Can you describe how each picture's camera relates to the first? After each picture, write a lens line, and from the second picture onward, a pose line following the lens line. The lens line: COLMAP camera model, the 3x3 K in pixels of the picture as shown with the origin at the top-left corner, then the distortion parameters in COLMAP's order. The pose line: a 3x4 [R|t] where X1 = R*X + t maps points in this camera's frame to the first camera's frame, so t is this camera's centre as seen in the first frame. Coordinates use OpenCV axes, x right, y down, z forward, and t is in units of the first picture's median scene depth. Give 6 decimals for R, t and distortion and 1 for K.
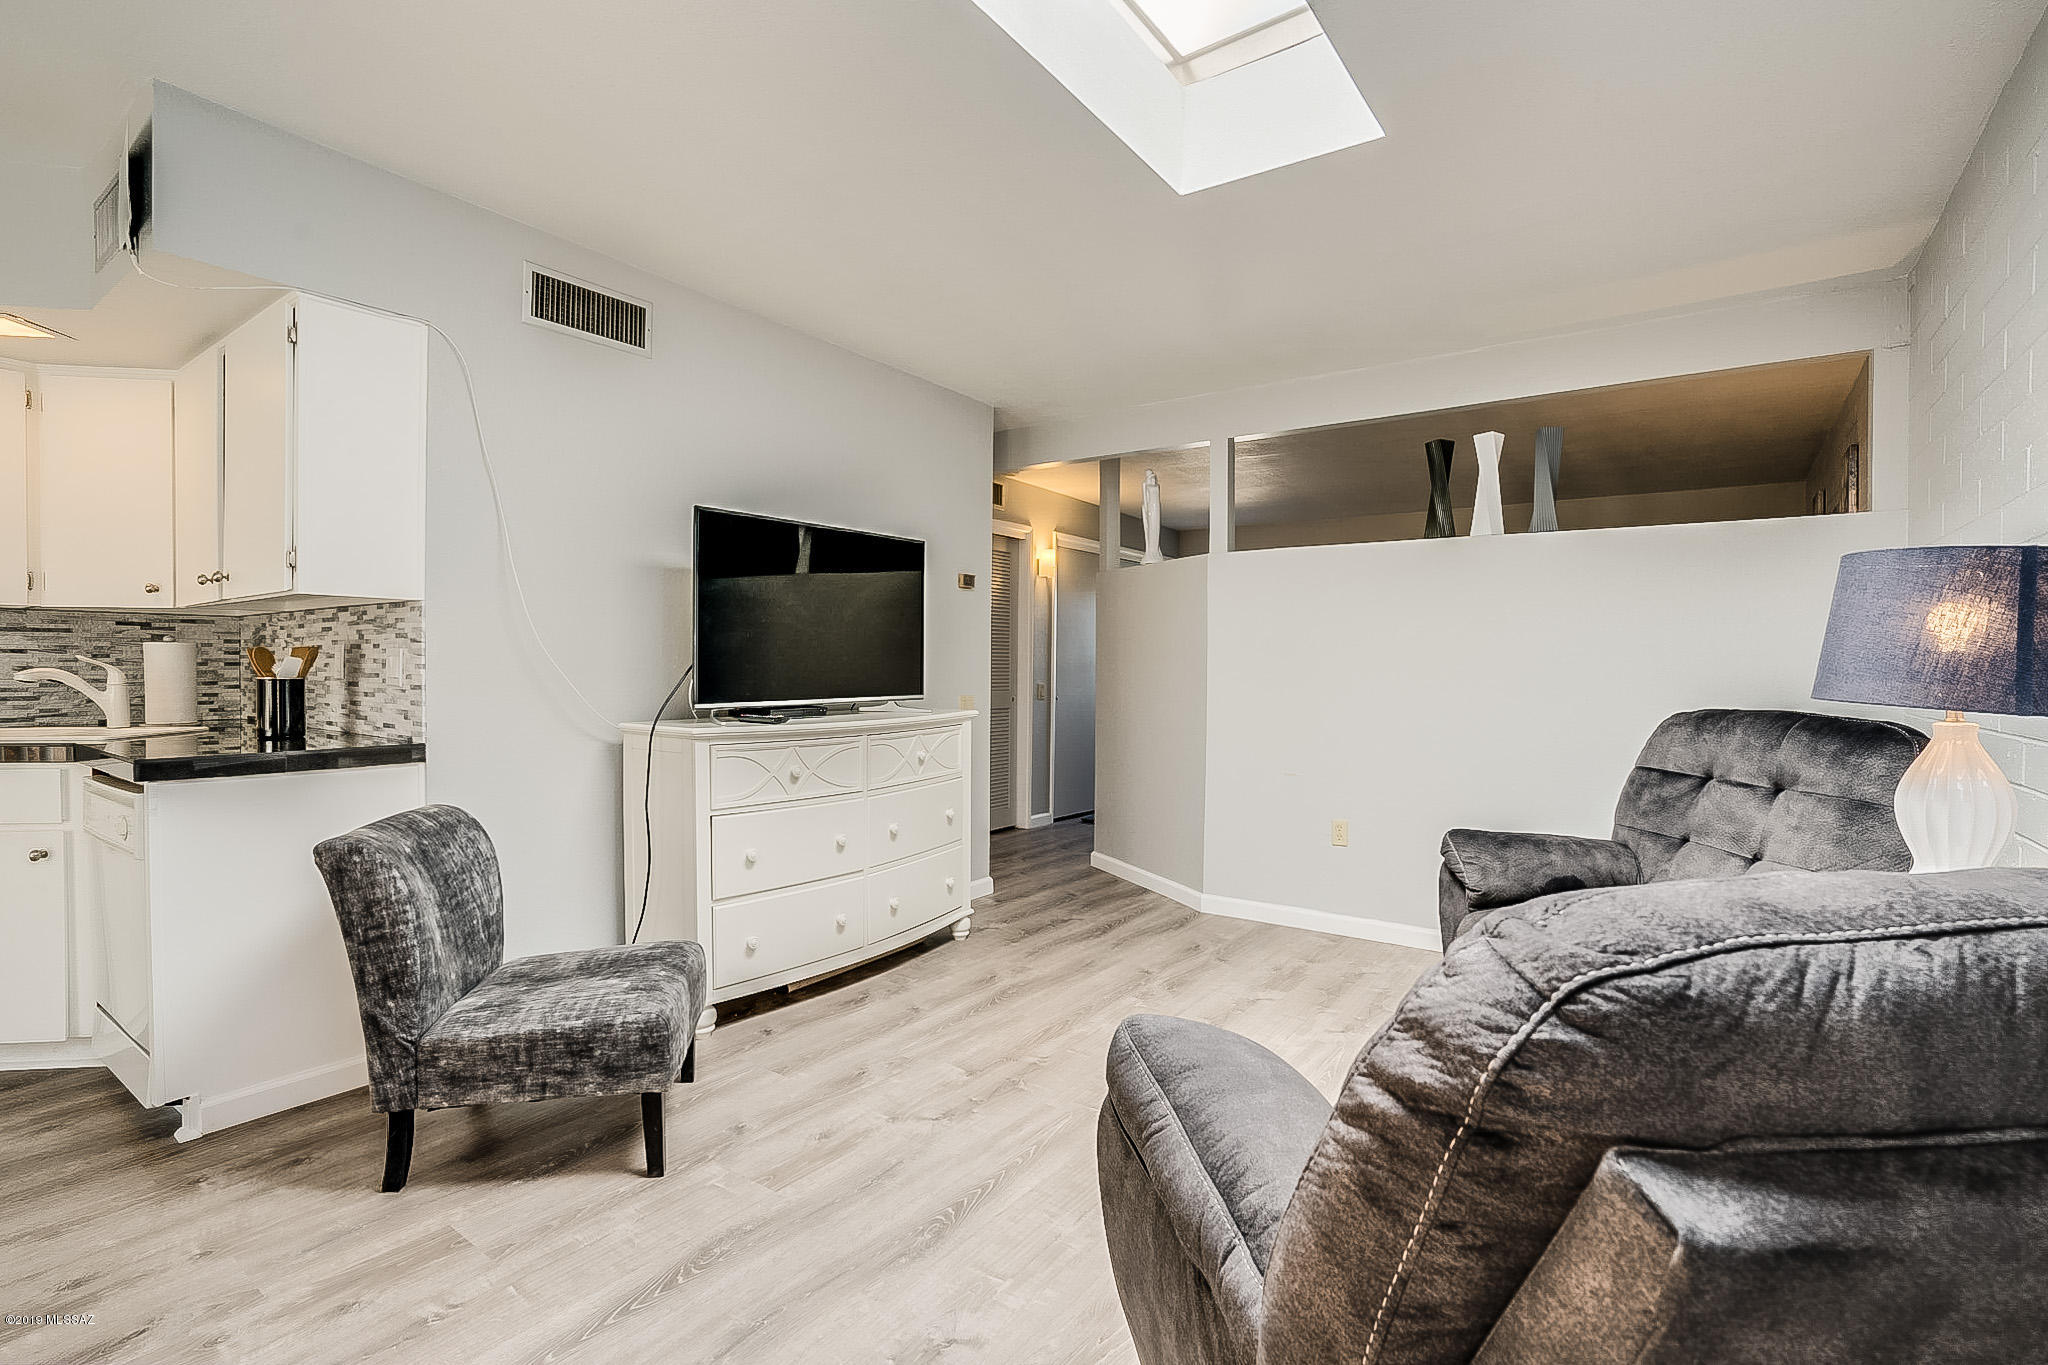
lens RADIAL K [[944.2, 0, 1022.0], [0, 944.2, 652.9], [0, 0, 1]] dist [-0.000926, -0.000181]
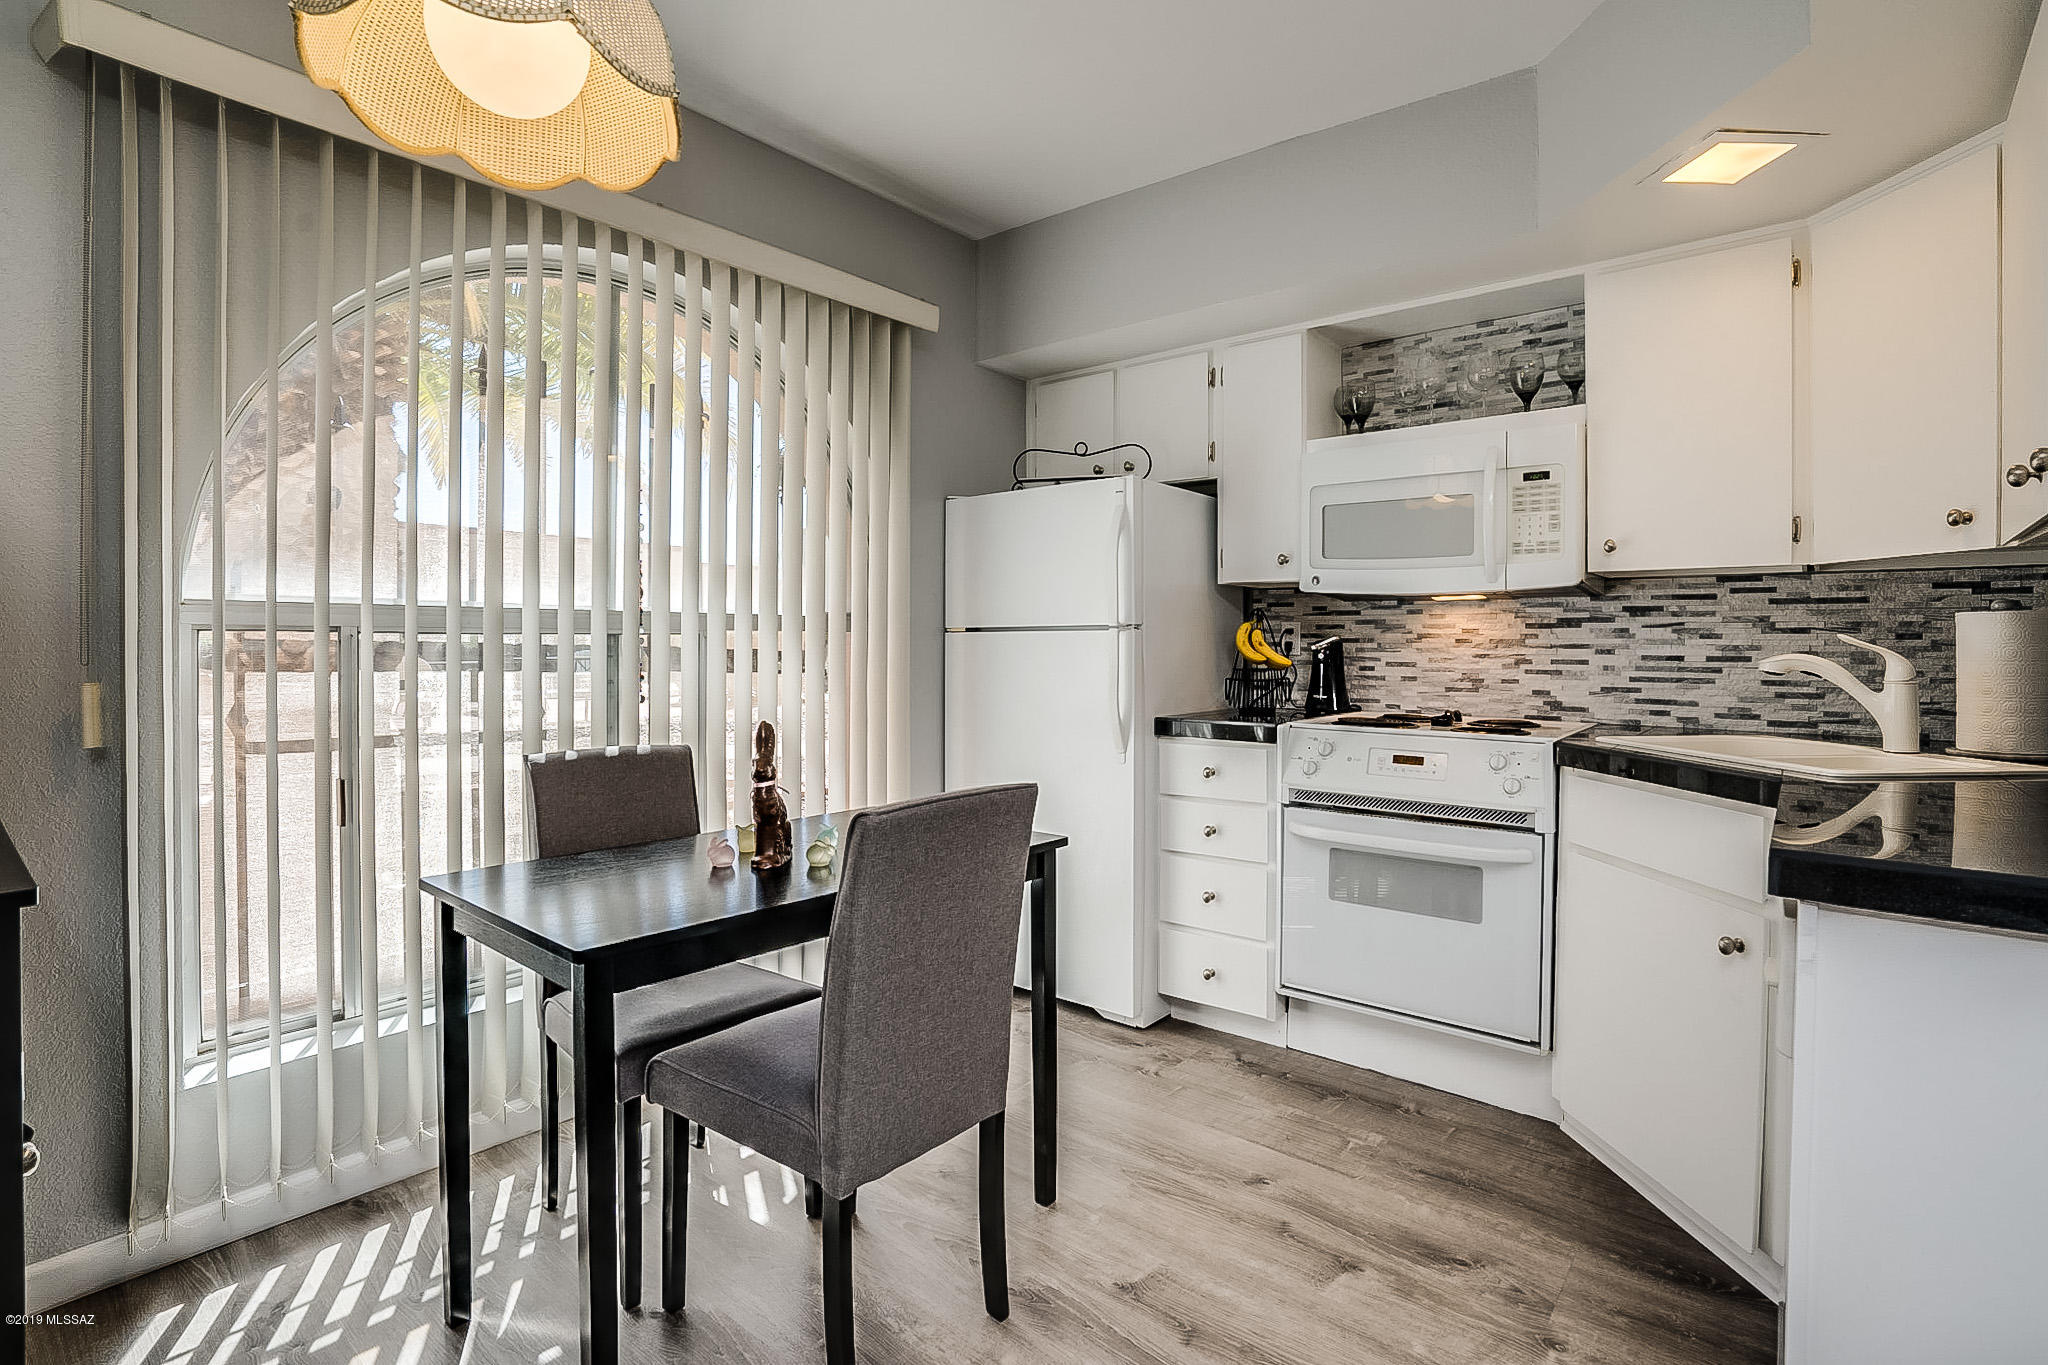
lens RADIAL K [[944.2, 0, 1022.0], [0, 944.2, 652.9], [0, 0, 1]] dist [-0.000926, -0.000181]
pose [[-0.054996, 0.007289, -0.998460, -0.299521], [0.004611, 0.999965, 0.007046, 0.007432], [0.998476, -0.004216, -0.055028, 0.438002]]
